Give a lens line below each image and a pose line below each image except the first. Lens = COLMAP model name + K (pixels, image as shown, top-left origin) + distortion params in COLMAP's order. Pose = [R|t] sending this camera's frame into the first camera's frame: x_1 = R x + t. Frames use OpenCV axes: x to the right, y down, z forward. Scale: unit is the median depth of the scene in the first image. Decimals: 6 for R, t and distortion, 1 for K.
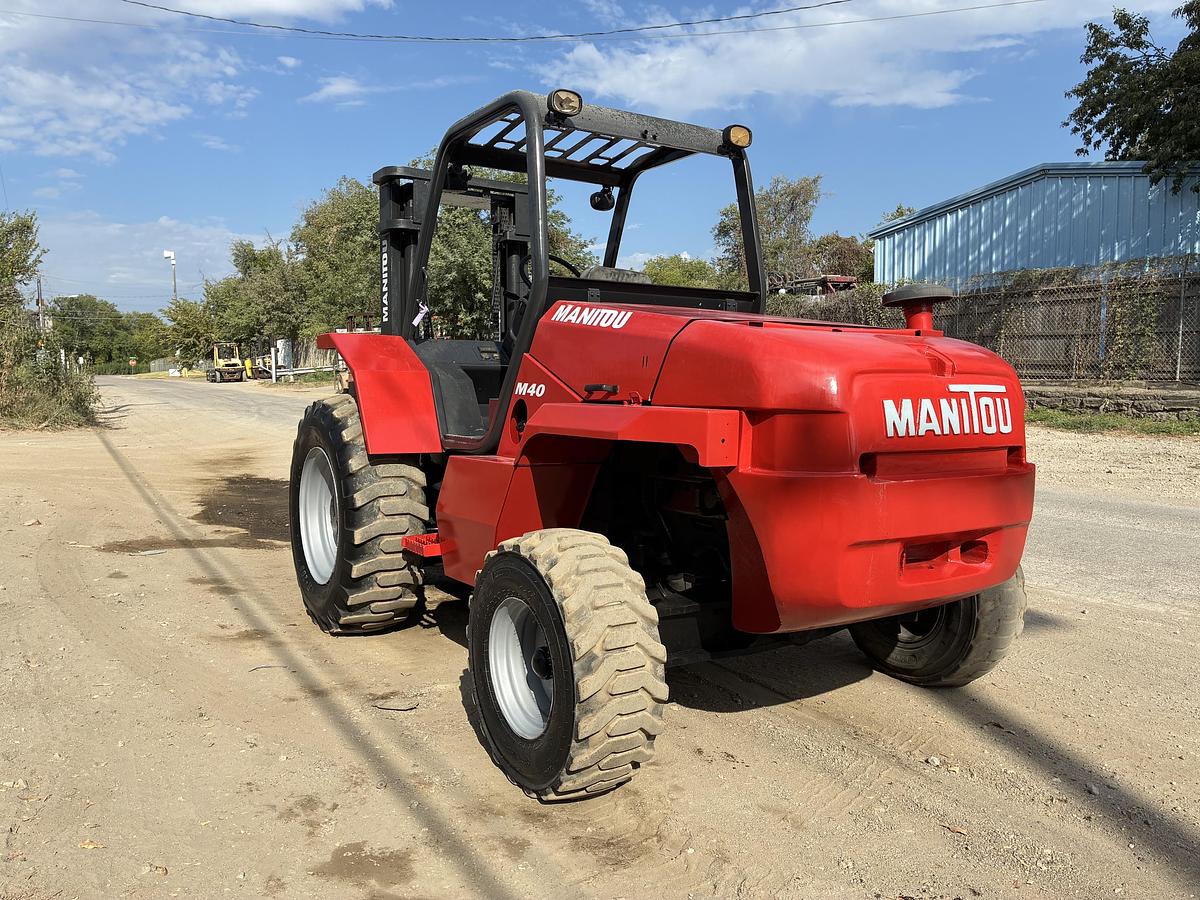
lens RADIAL K [[910.4, 0, 610.6], [0, 910.4, 449.7], [0, 0, 1]] dist [0.055162, -0.074393]
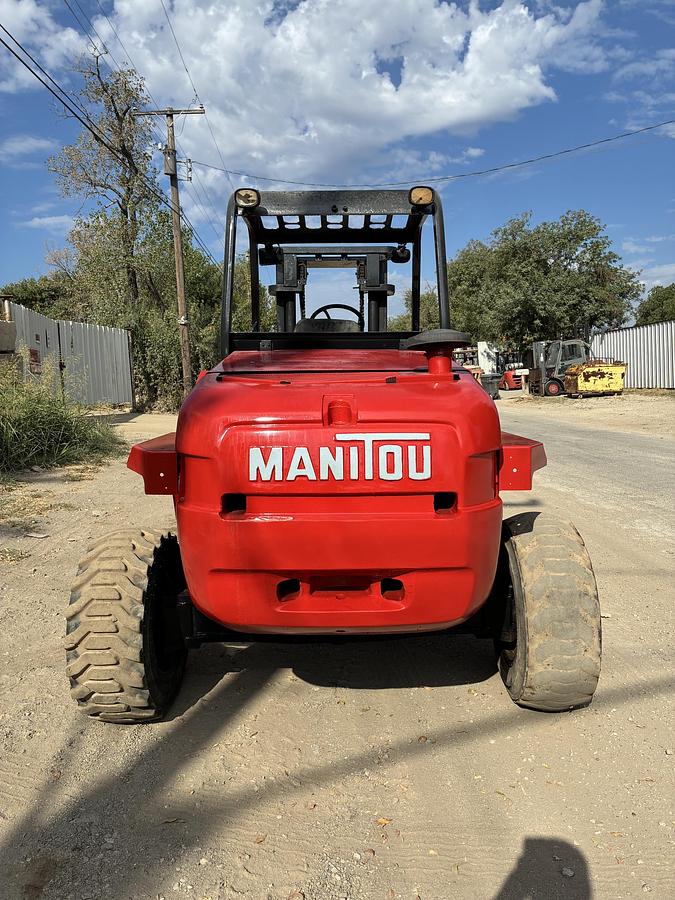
lens RADIAL K [[682.8, 0, 350.6], [0, 682.8, 433.3], [0, 0, 1]] dist [0.055162, -0.074393]
pose [[0.843674, 0.027049, -0.536173, 0.780418], [-0.024405, 0.999630, 0.012029, -0.077895], [0.536300, 0.002937, 0.844022, 0.312224]]
